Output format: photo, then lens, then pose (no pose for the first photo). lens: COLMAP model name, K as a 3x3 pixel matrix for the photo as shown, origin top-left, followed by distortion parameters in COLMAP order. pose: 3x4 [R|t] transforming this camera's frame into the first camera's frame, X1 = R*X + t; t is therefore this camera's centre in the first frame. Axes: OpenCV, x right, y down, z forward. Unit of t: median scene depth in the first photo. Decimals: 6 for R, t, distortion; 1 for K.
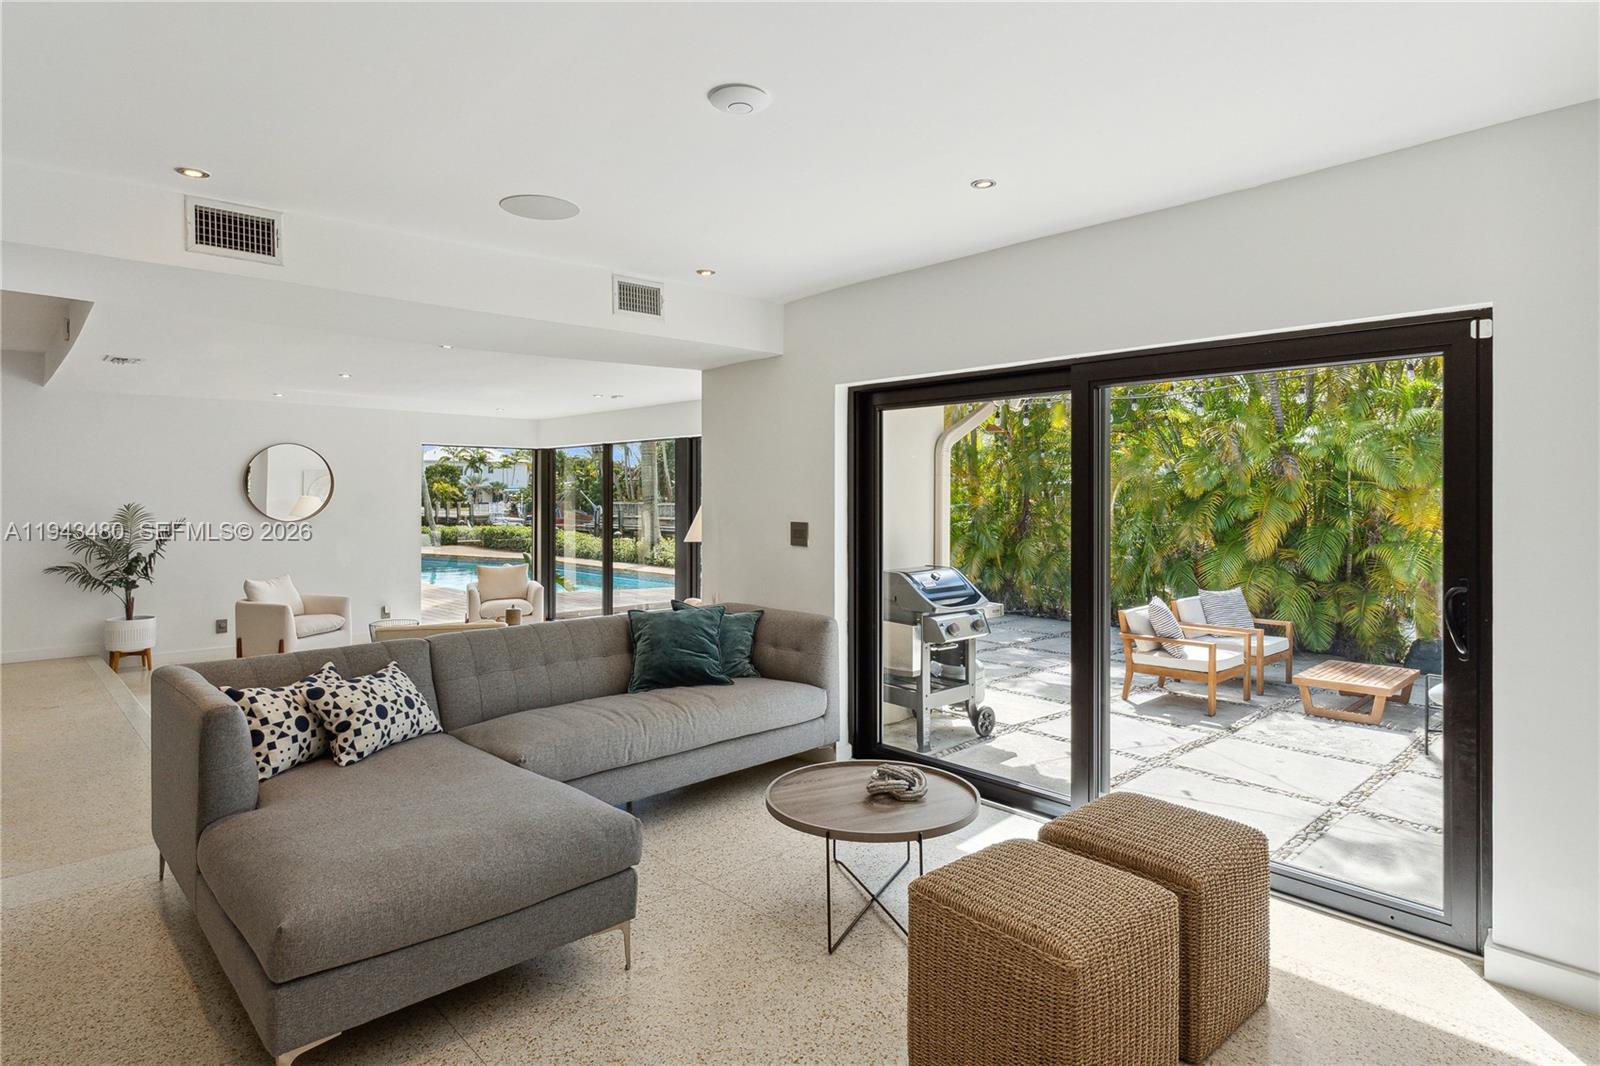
lens RADIAL K [[865.8, 0, 800.9], [0, 865.8, 516.1], [0, 0, 1]] dist [0.003032, -0.001133]
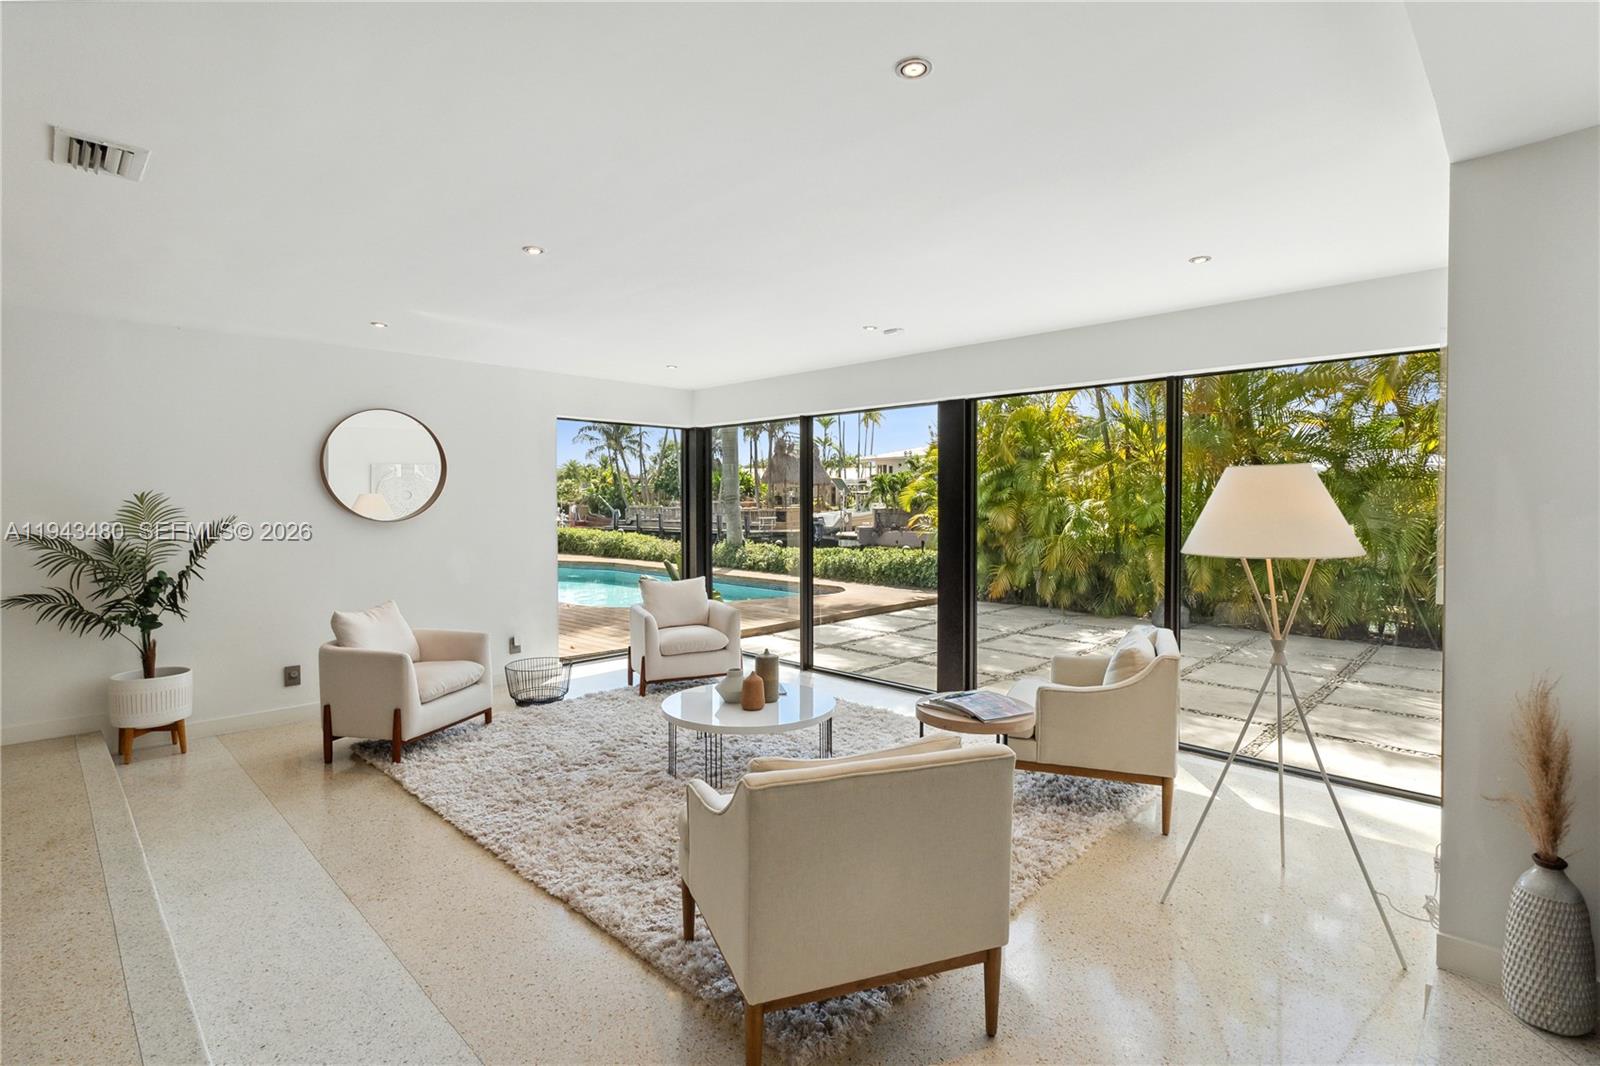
lens RADIAL K [[760.0, 0, 802.1], [0, 760.0, 538.8], [0, 0, 1]] dist [-0.001082, 0.000668]
pose [[0.999397, -0.005235, 0.034335, -0.316922], [0.004356, 0.999662, 0.025619, 0.006877], [-0.034457, -0.025454, 0.999082, 0.432438]]
